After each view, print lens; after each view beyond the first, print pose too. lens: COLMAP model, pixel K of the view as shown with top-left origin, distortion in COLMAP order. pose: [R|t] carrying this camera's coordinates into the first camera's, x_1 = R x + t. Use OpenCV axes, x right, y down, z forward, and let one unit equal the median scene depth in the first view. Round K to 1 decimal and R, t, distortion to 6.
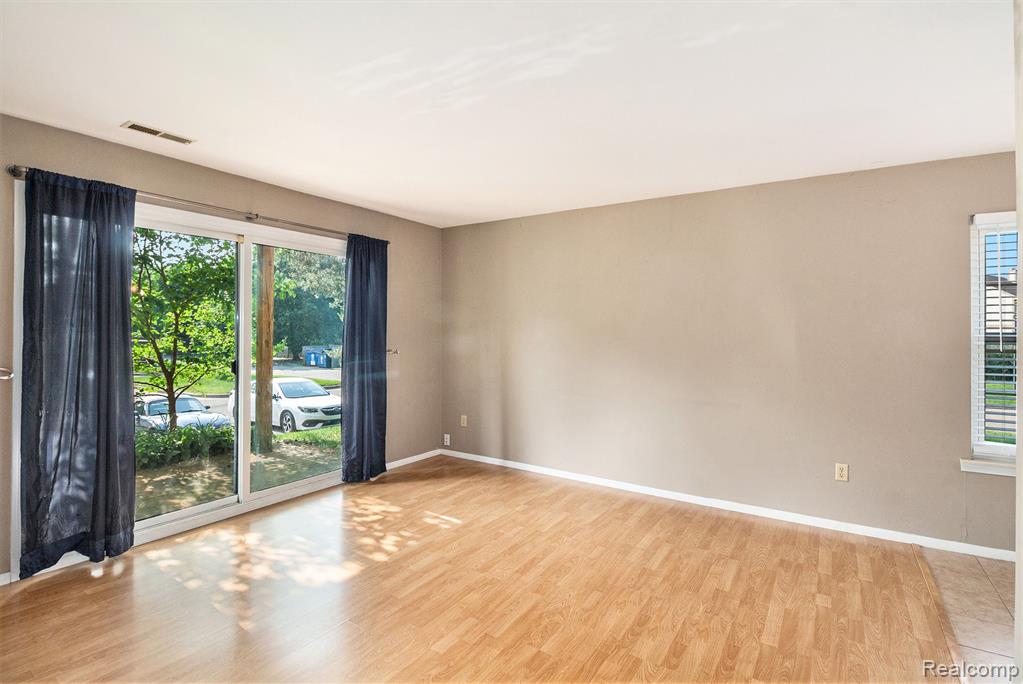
lens RADIAL K [[462.5, 0, 512.1], [0, 462.5, 325.3], [0, 0, 1]] dist [0.000064, -0.000261]
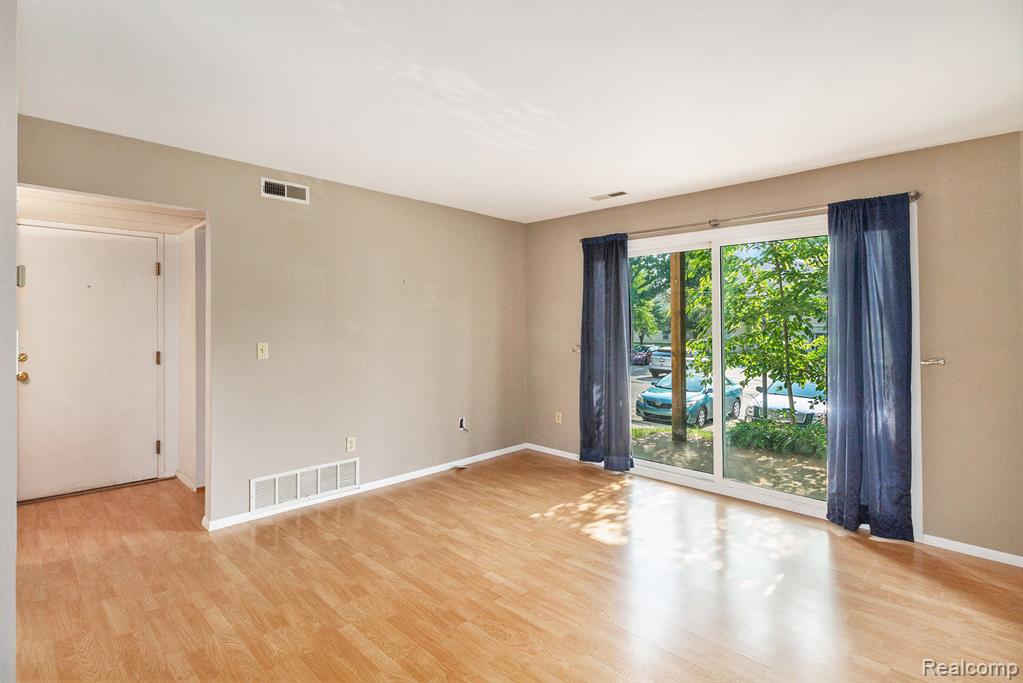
lens RADIAL K [[492.3, 0, 508.5], [0, 492.3, 328.1], [0, 0, 1]] dist [0.000183, -0.000227]
pose [[-0.149727, 0.003356, -0.988722, 0.826754], [0.012566, 0.999920, 0.001491, 0.003808], [0.988648, -0.012201, -0.149757, 0.876671]]
